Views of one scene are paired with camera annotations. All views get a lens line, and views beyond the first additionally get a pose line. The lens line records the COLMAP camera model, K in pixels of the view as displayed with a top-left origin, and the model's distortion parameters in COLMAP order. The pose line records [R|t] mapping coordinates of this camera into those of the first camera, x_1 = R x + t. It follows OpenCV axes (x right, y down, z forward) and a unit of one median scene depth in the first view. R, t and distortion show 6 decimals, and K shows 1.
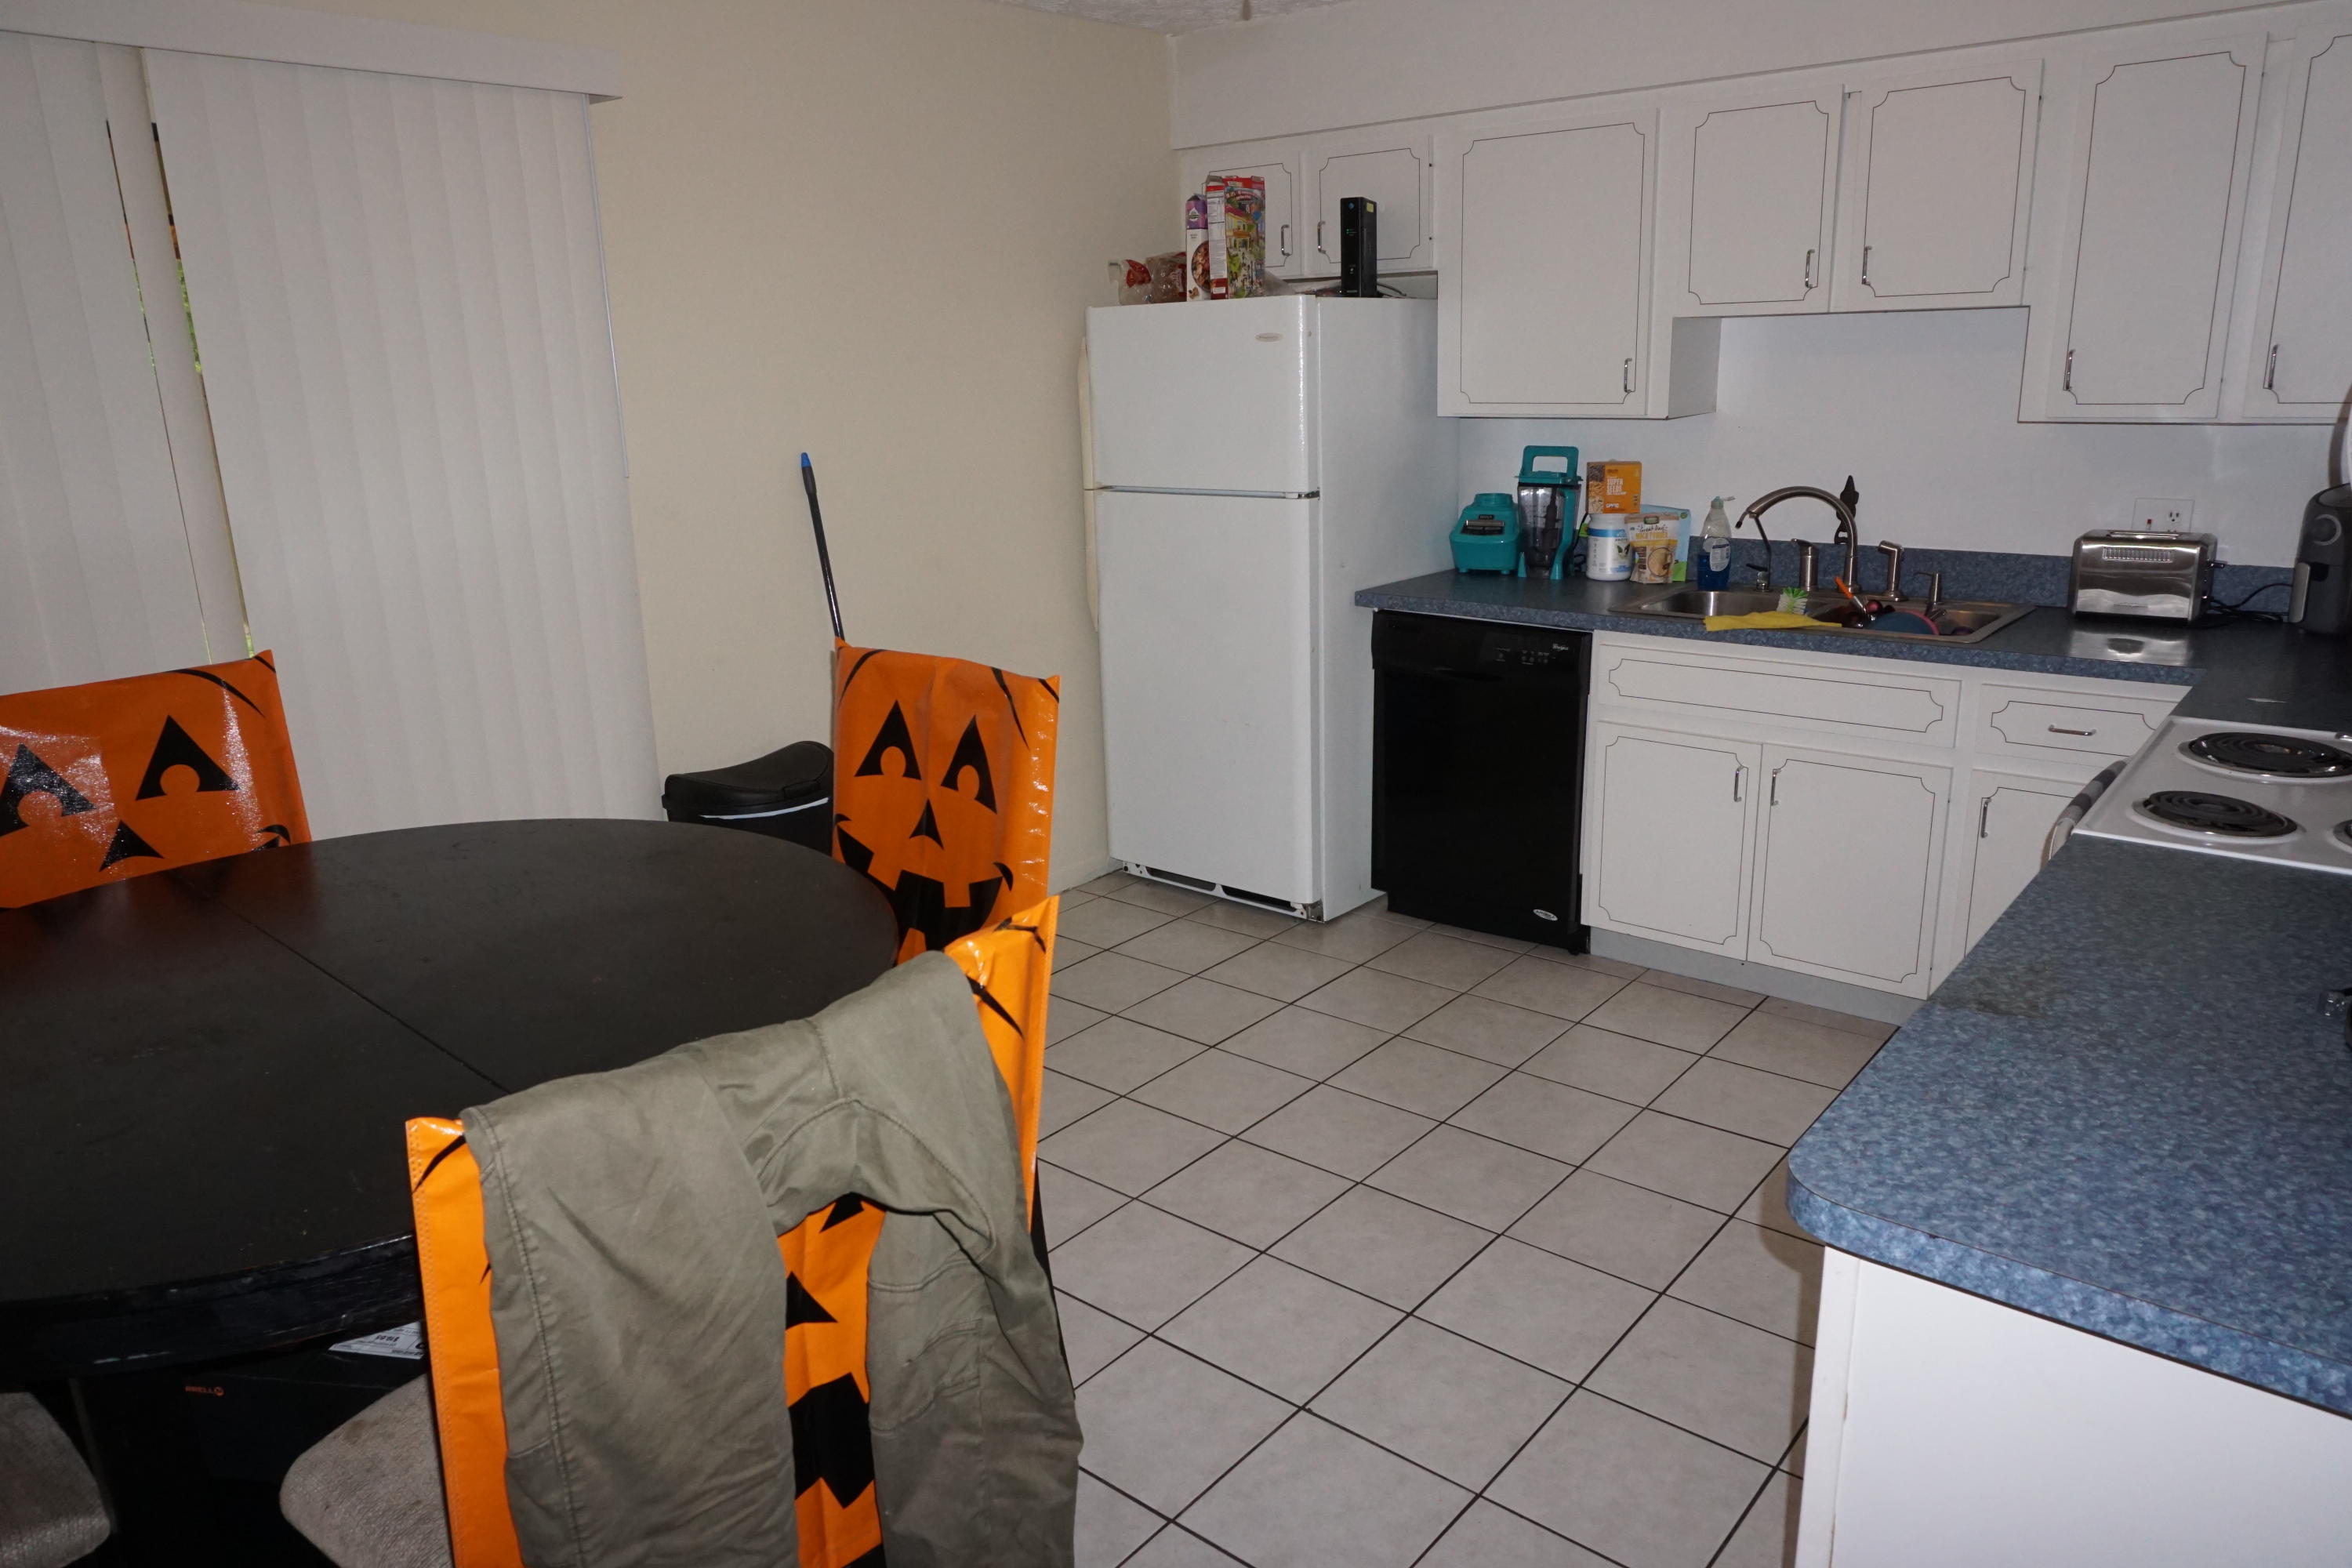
lens RADIAL K [[1561.0, 0, 1176.0], [0, 1561.0, 784.0], [0, 0, 1]] dist [-0.056385, 0.032680]
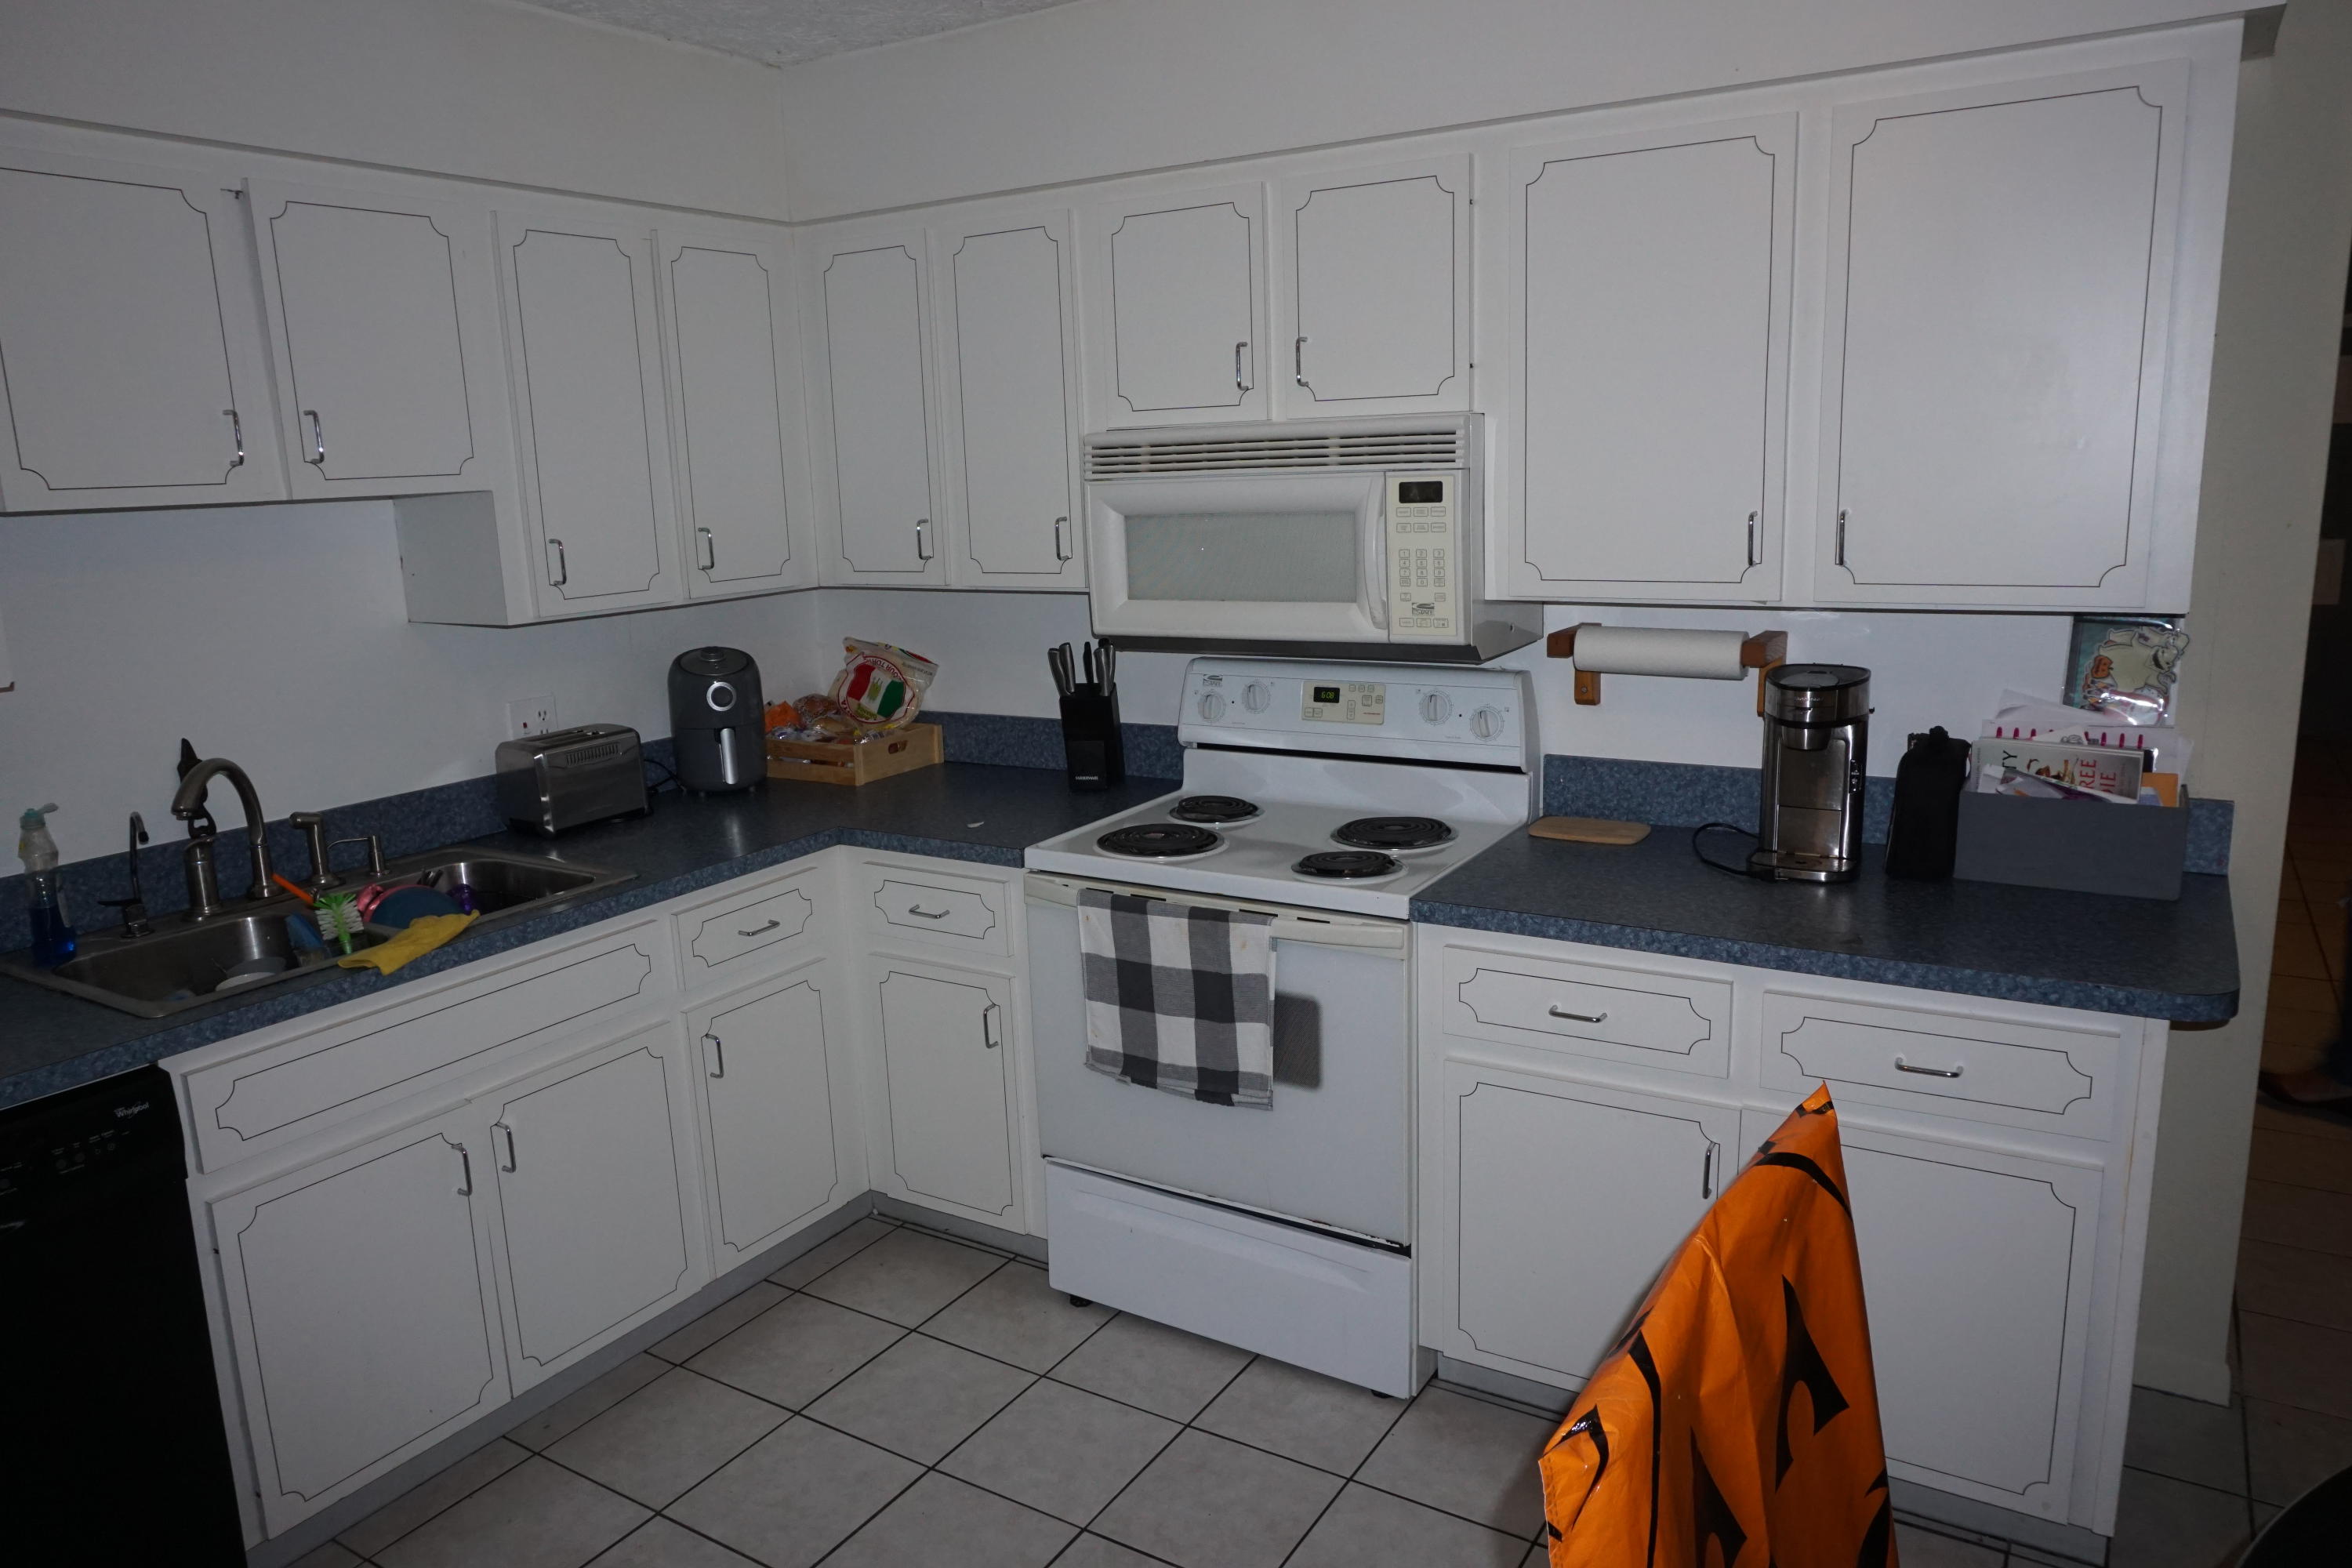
lens RADIAL K [[1561.0, 0, 1176.0], [0, 1561.0, 784.0], [0, 0, 1]] dist [-0.056385, 0.032680]
pose [[-0.148444, -0.159655, 0.975948, -0.278793], [0.302996, 0.932076, 0.198564, -0.172667], [-0.941360, 0.325184, -0.089986, 0.618606]]
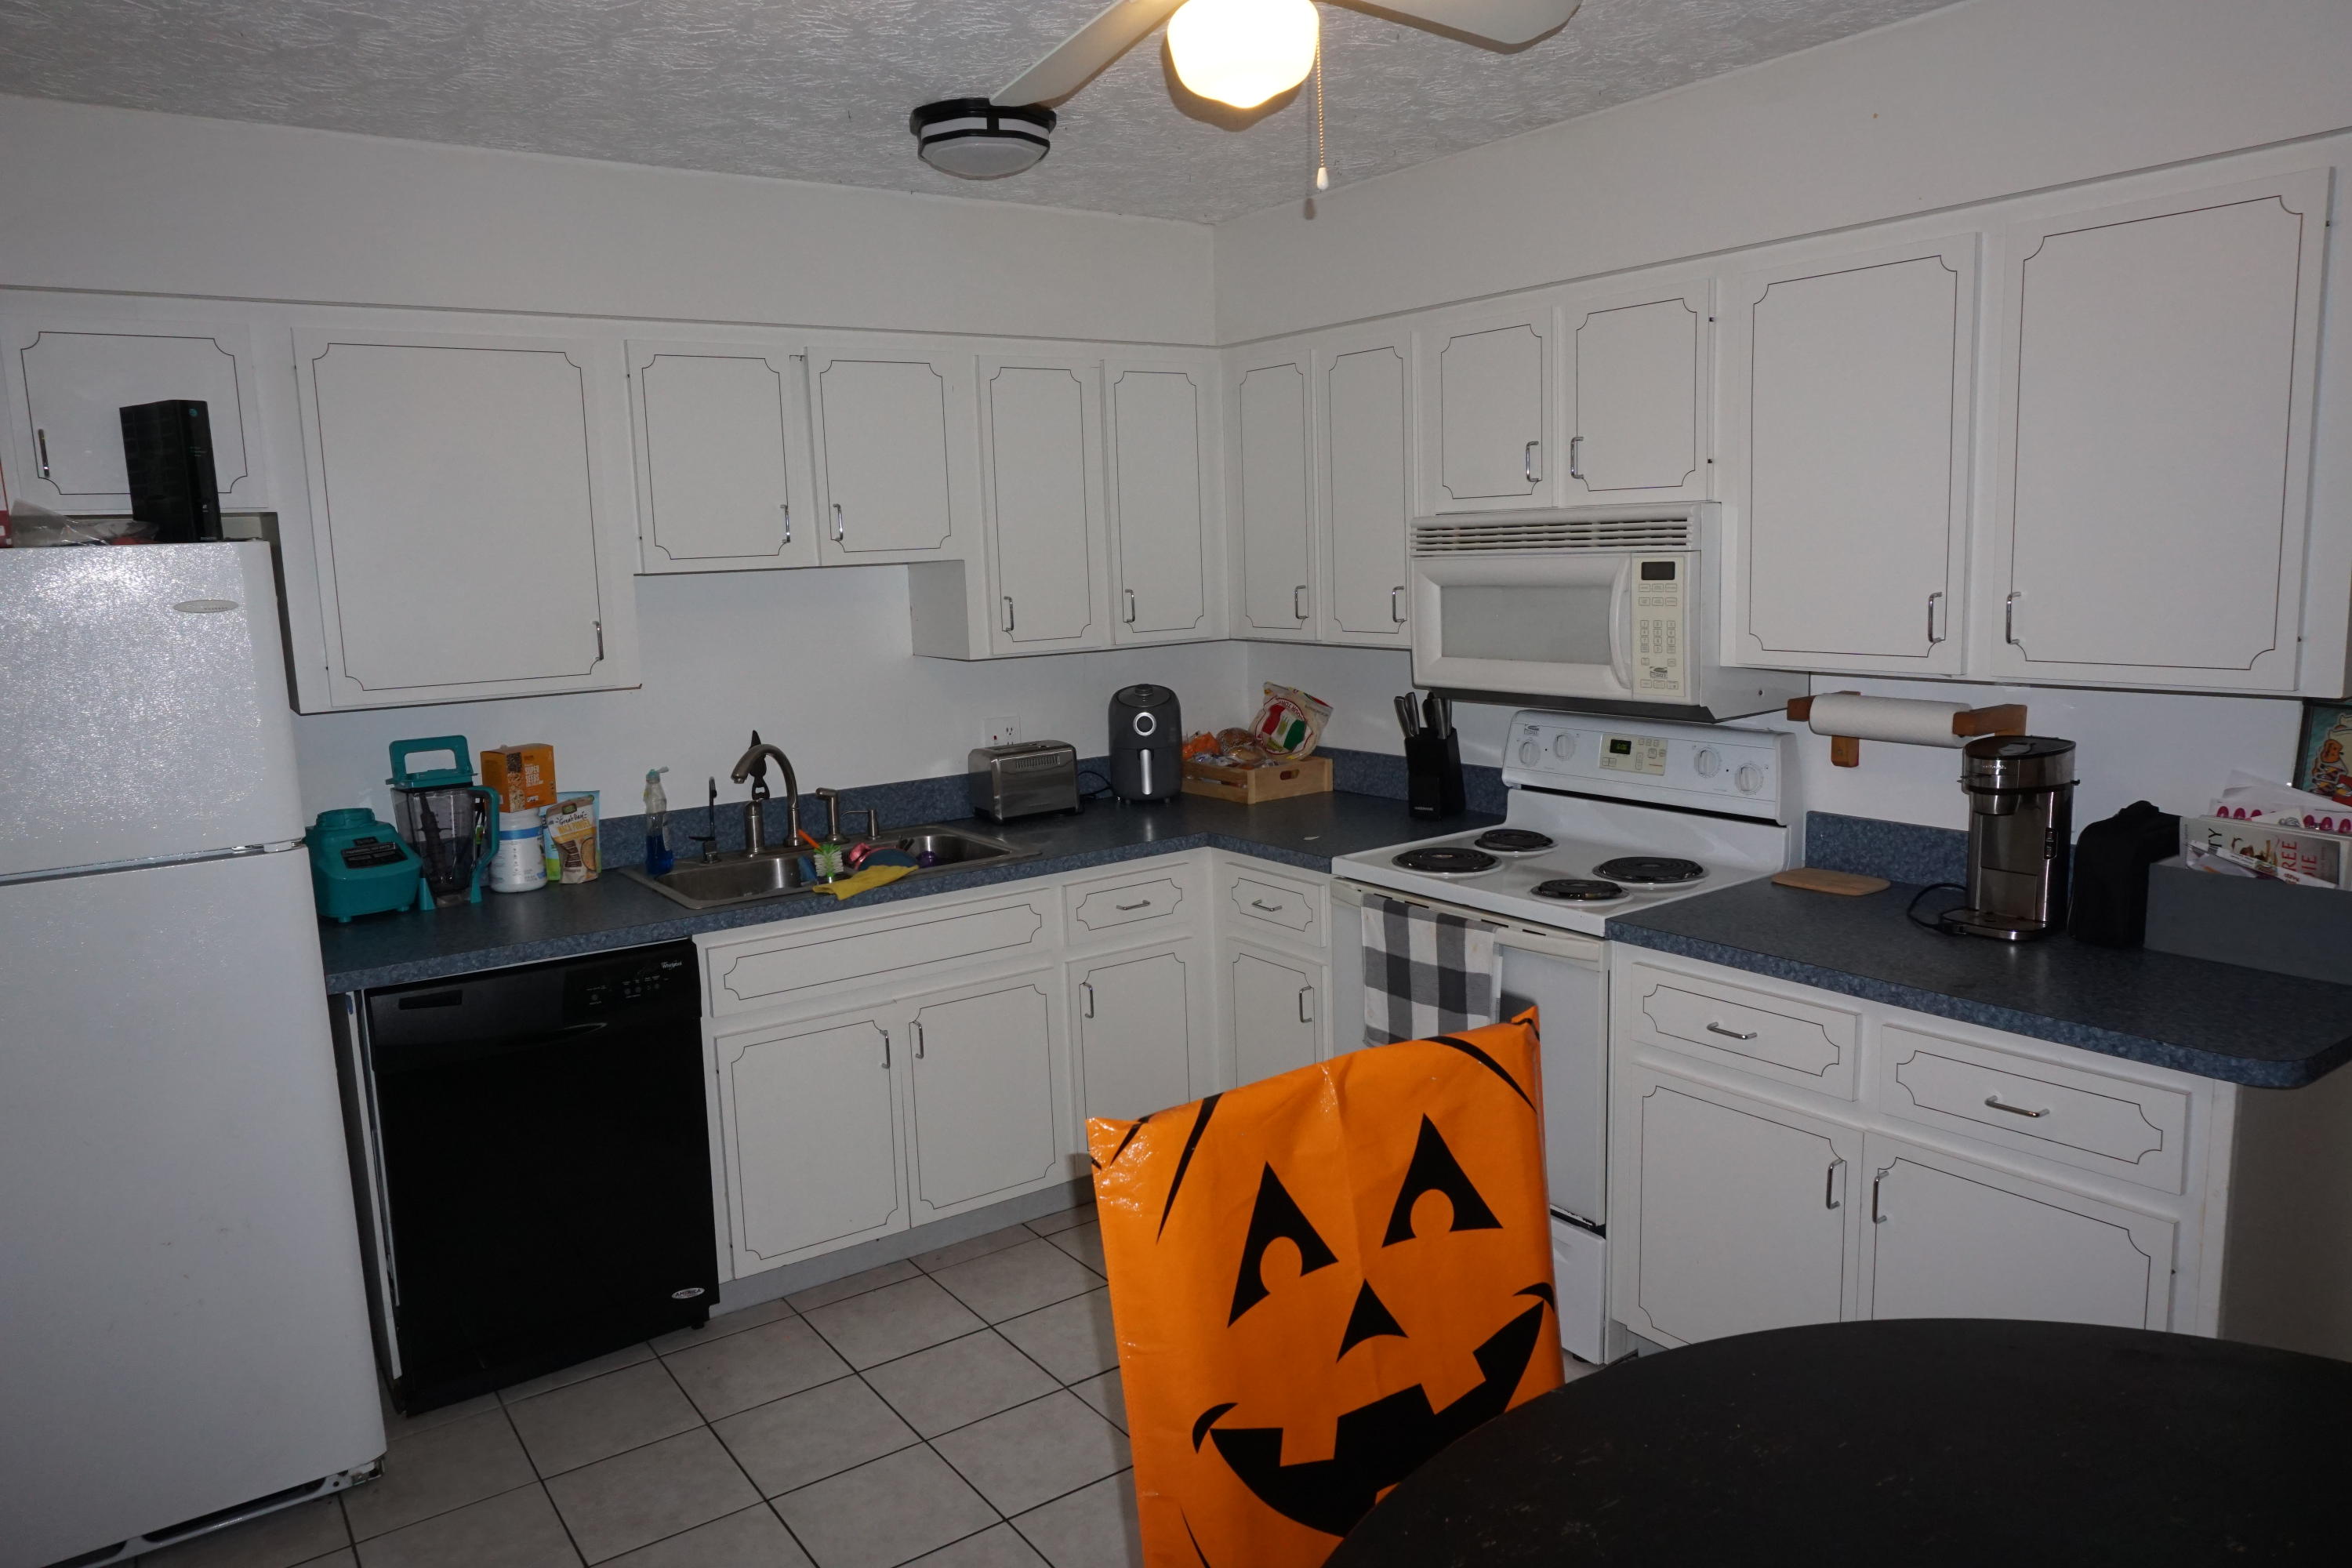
lens RADIAL K [[1561.0, 0, 1176.0], [0, 1561.0, 784.0], [0, 0, 1]] dist [-0.056385, 0.032680]
pose [[0.247169, -0.121749, 0.961293, -0.422609], [0.284417, 0.957491, 0.048138, -0.131157], [-0.926291, 0.261510, 0.271289, 0.467758]]
